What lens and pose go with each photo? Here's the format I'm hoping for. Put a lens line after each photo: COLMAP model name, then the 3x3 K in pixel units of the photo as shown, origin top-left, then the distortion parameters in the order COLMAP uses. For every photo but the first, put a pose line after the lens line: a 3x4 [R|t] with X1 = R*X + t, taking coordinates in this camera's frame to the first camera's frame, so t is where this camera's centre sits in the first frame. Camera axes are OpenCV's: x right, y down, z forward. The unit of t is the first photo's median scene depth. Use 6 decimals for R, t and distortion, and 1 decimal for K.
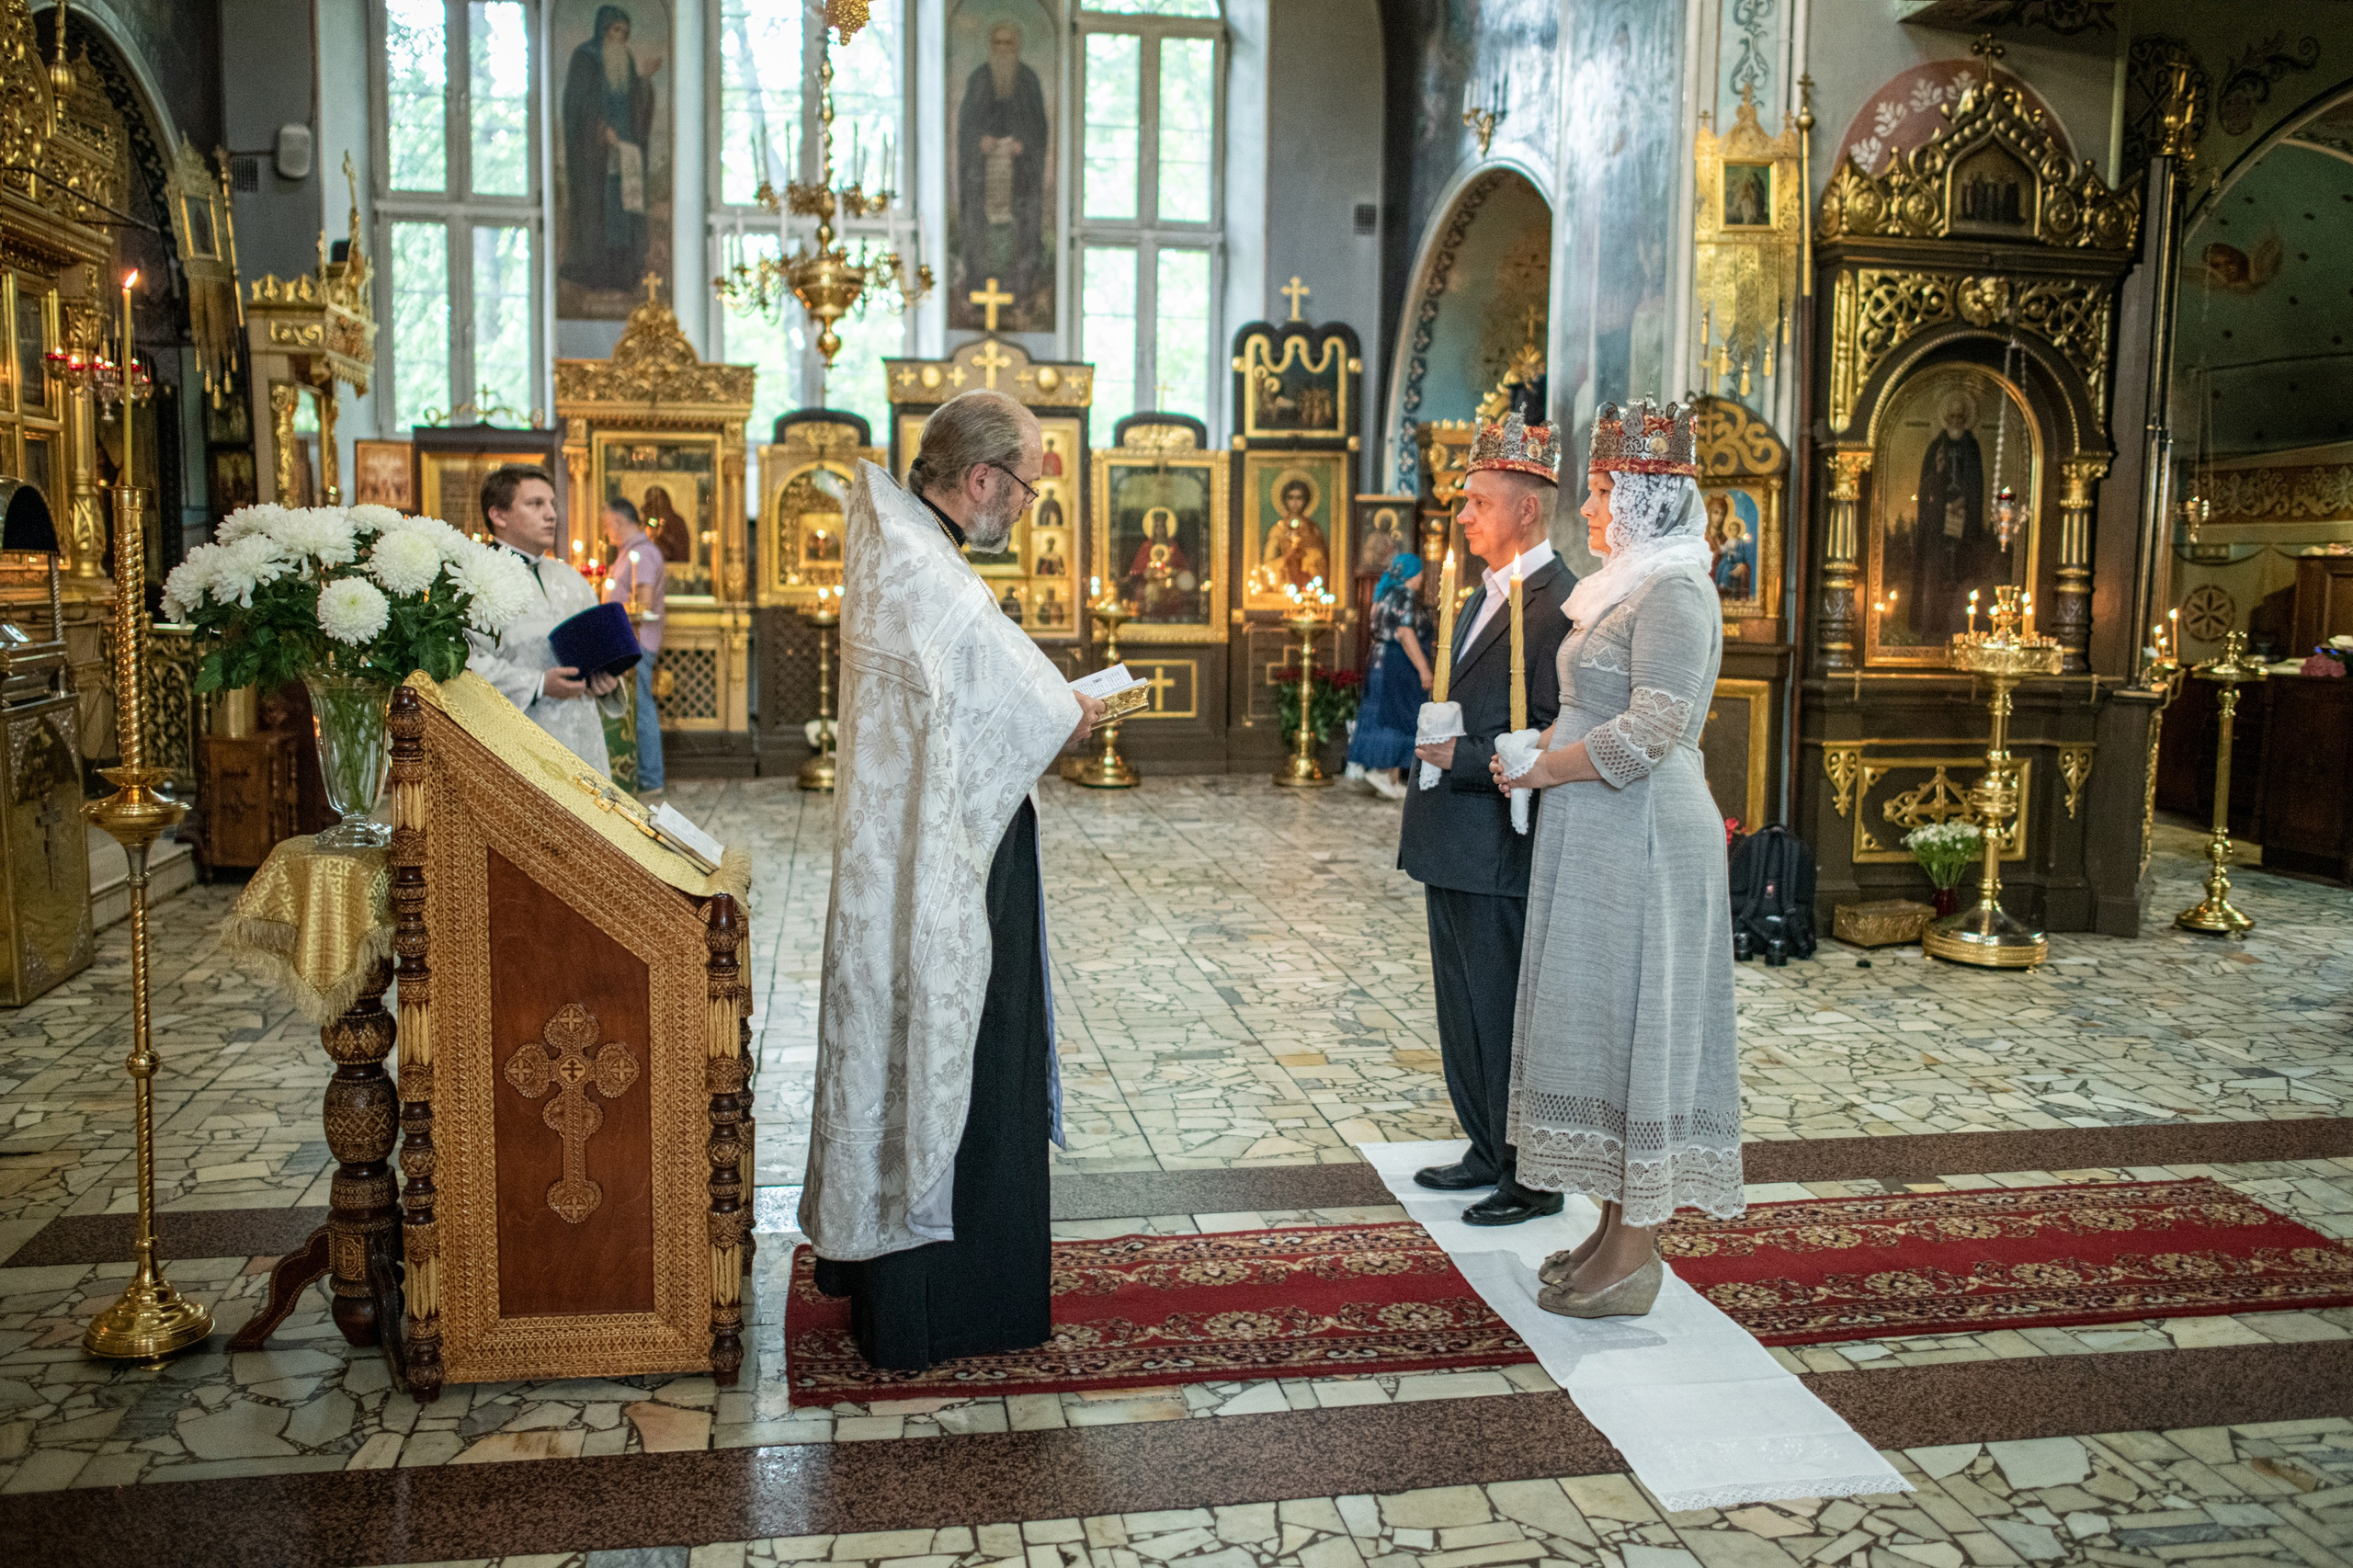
lens RADIAL K [[1908.4, 0, 1178.4], [0, 1908.4, 778.0], [0, 0, 1]] dist [-0.070941, 0.064957]
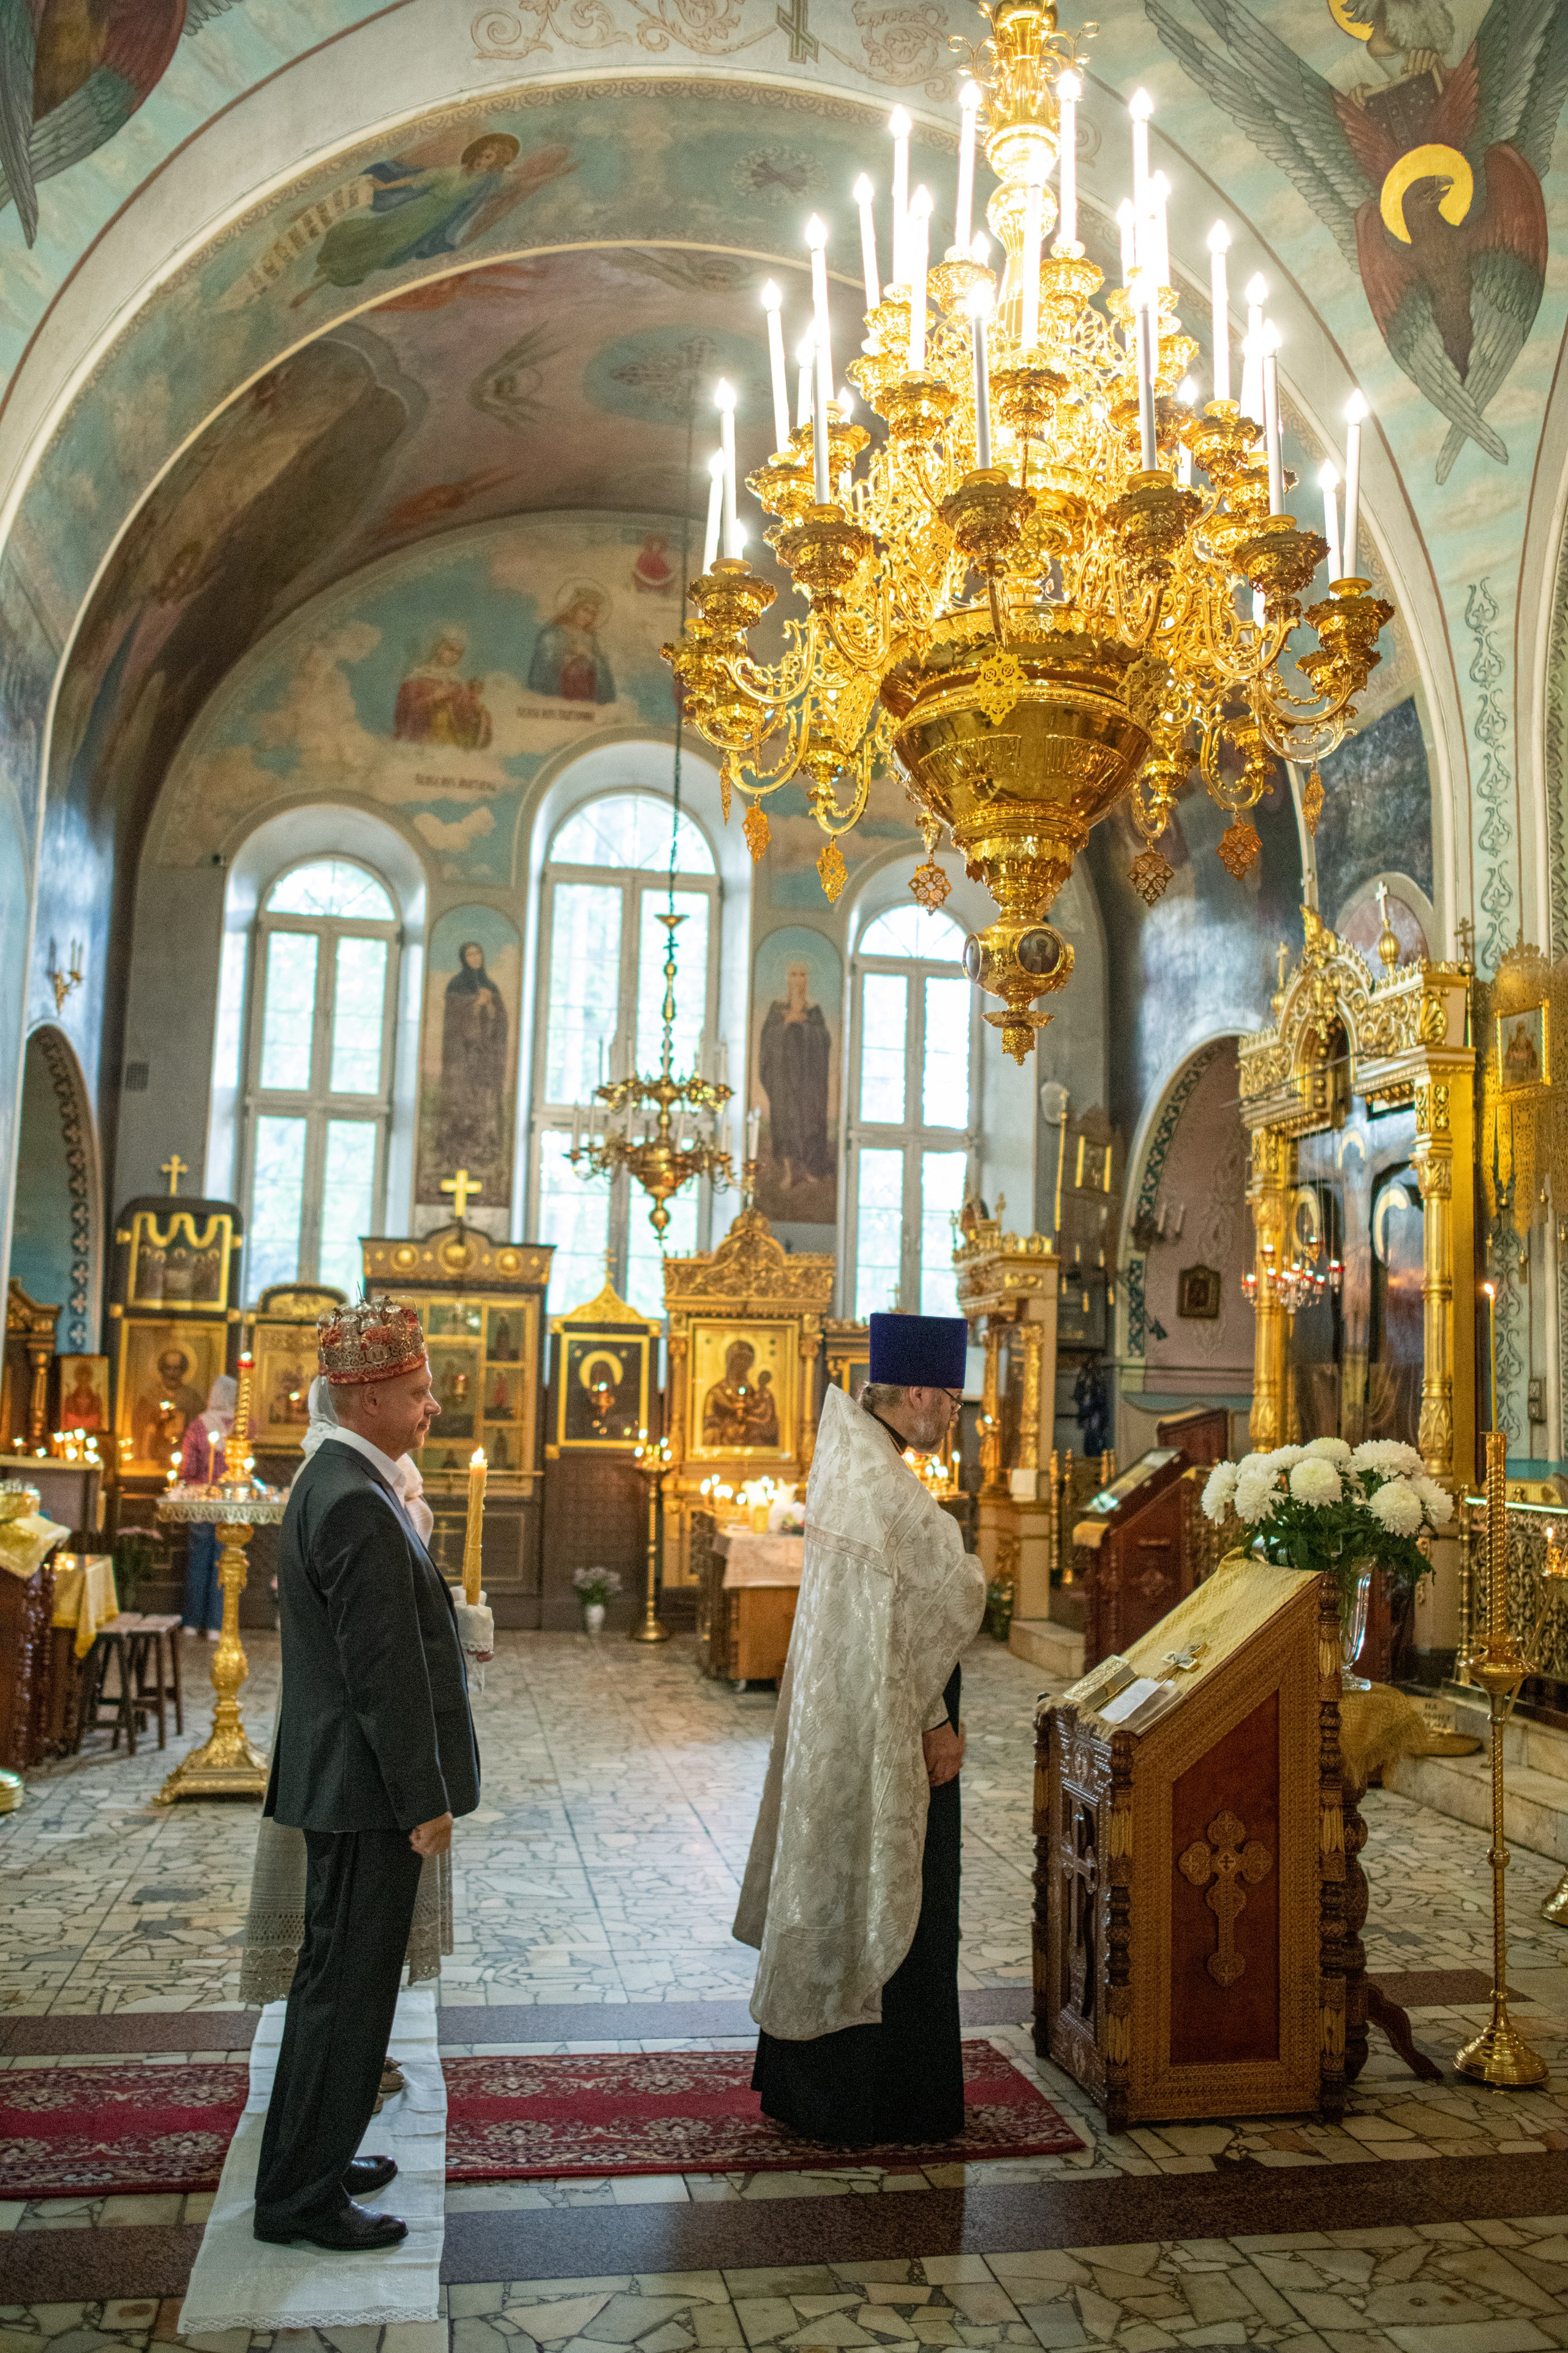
lens RADIAL K [[1908.3, 0, 789.4], [0, 1908.3, 1172.5], [0, 0, 1]] dist [-0.070941, 0.064957]
pose [[-0.999017, -0.043500, -0.008543, -0.005944], [-0.043505, 0.999053, 0.000361, -0.143704], [0.008520, 0.000732, -0.999963, 1.067939]]
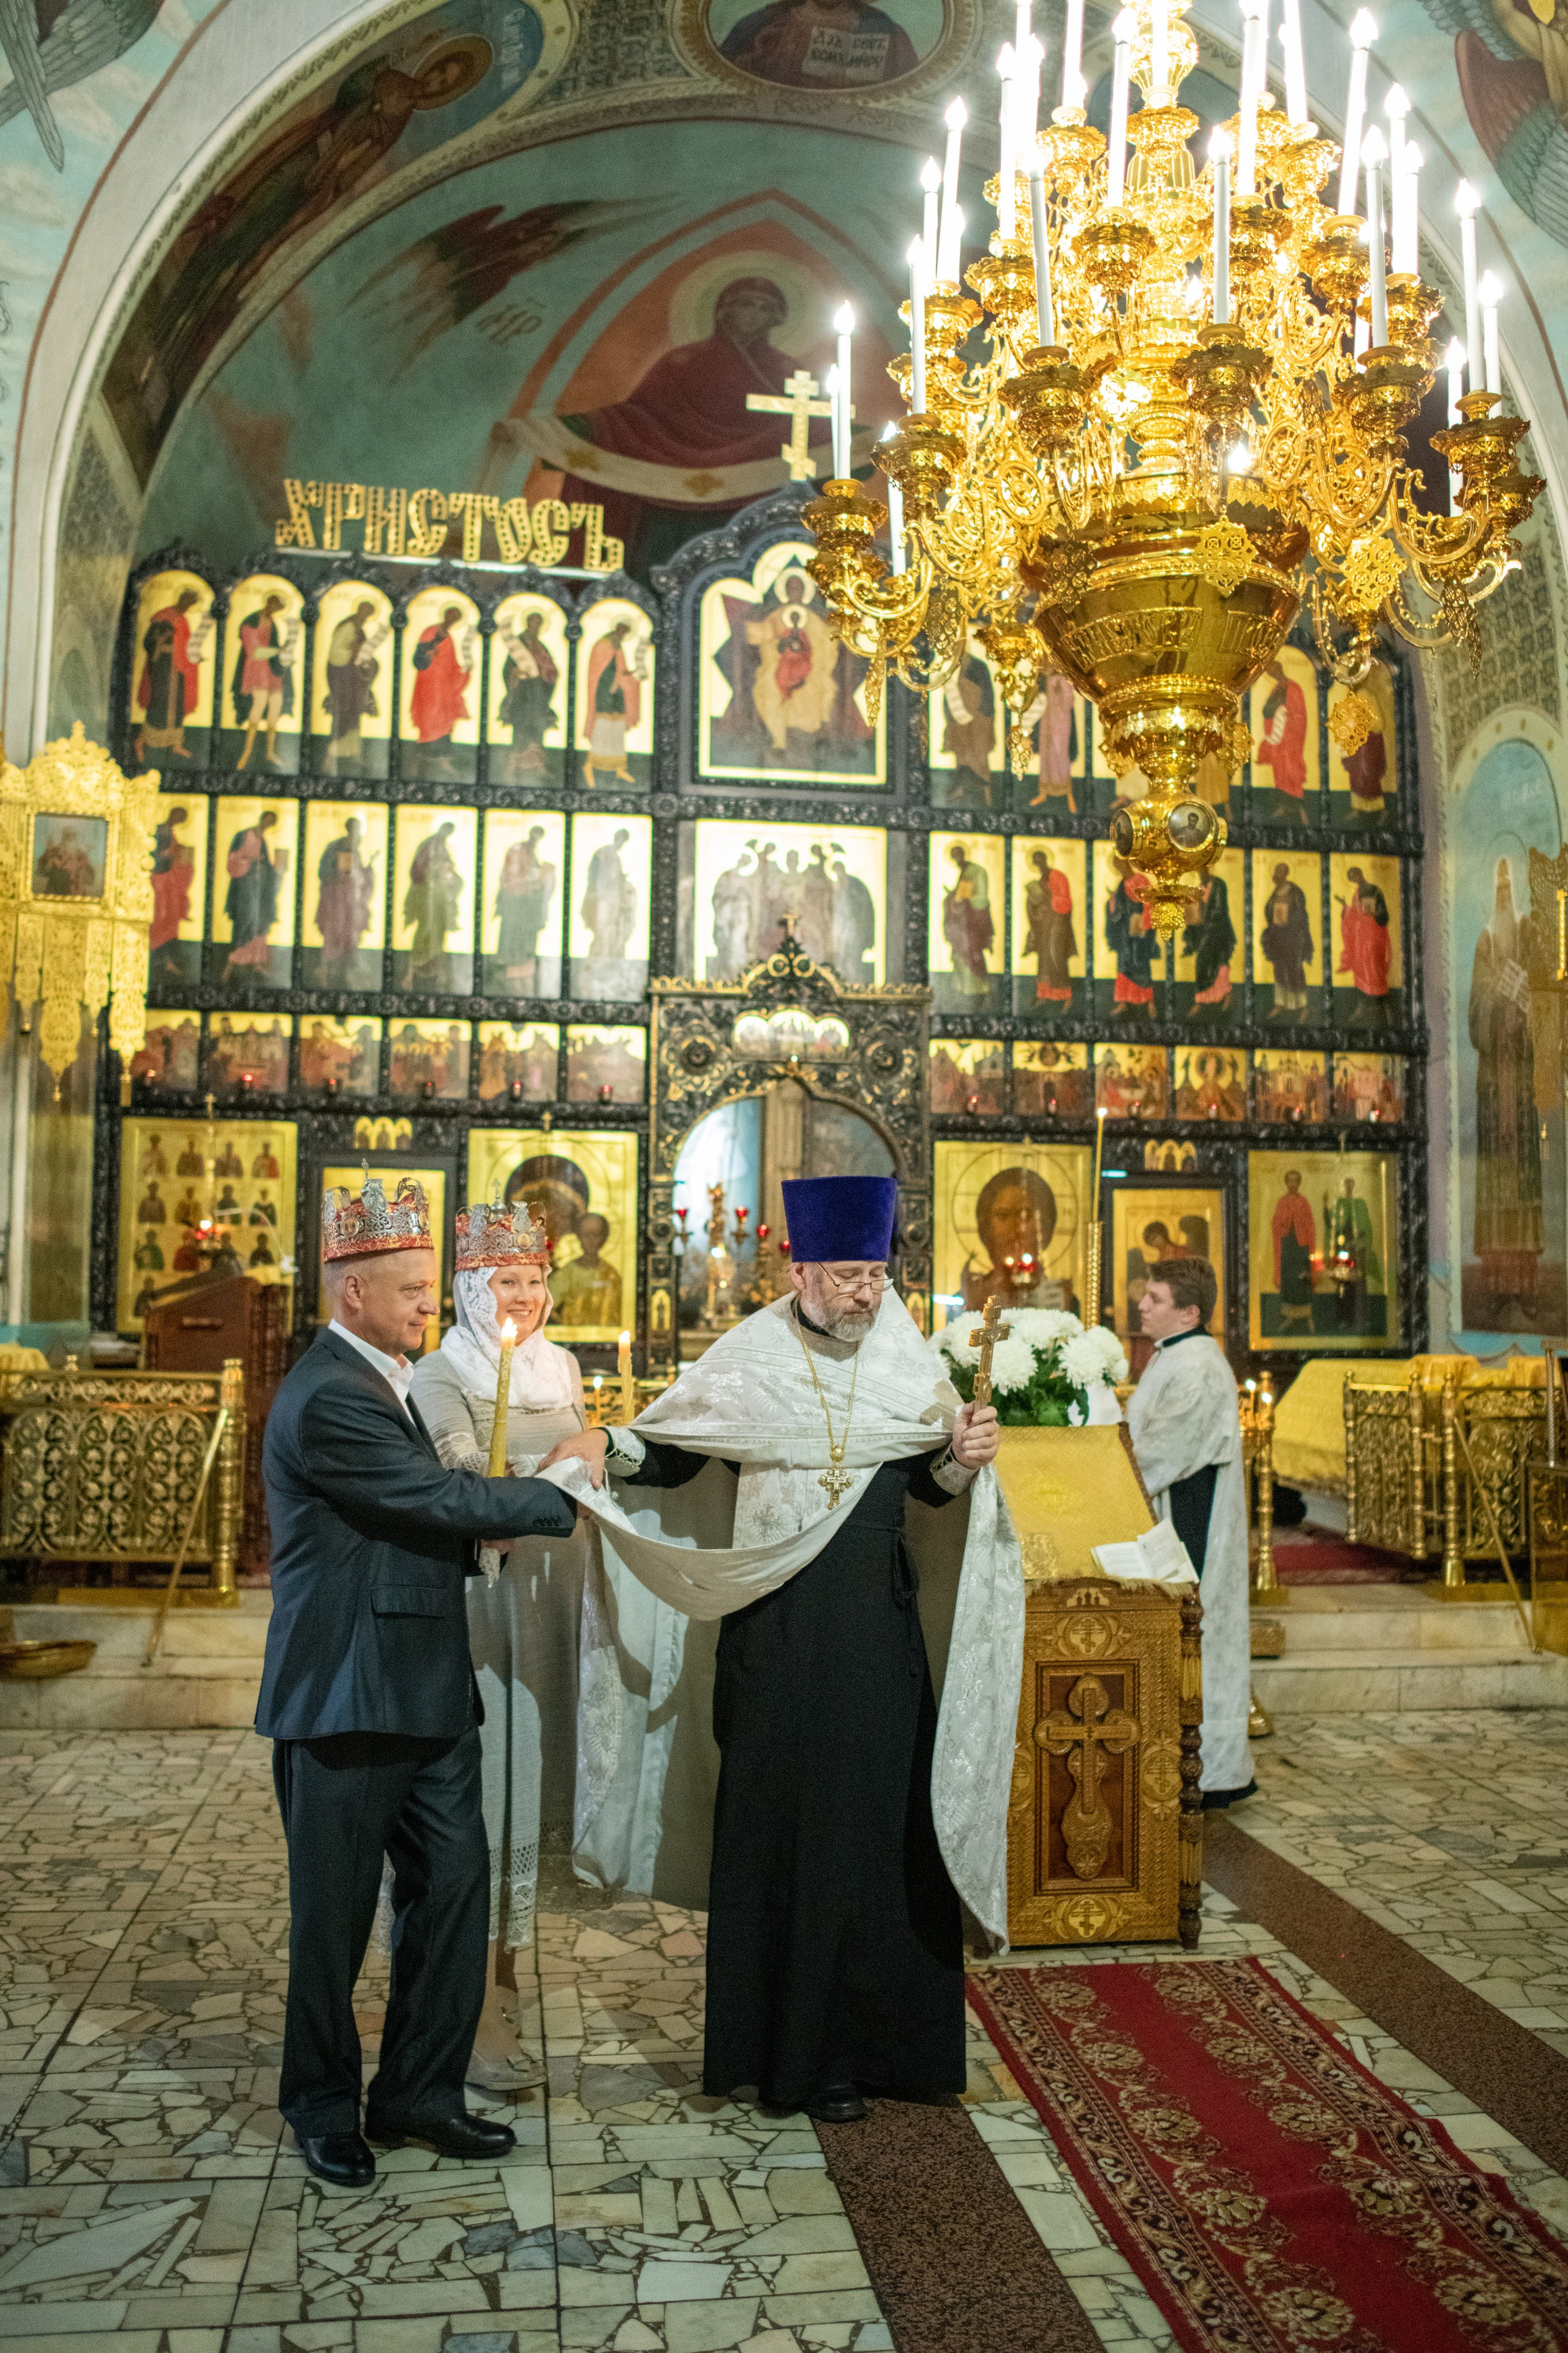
lens RADIAL K [[1908.3, 0, 774.0], [0, 1908.3, 1169.1], [0, 0, 1]] dist [-0.070941, 0.064957]
pose [[-0.037914, -0.087690, -0.995426, 0.512081], [-0.129788, 0.988137, -0.082105, -0.045743], [0.990817, 0.126082, -0.048846, 0.380936]]
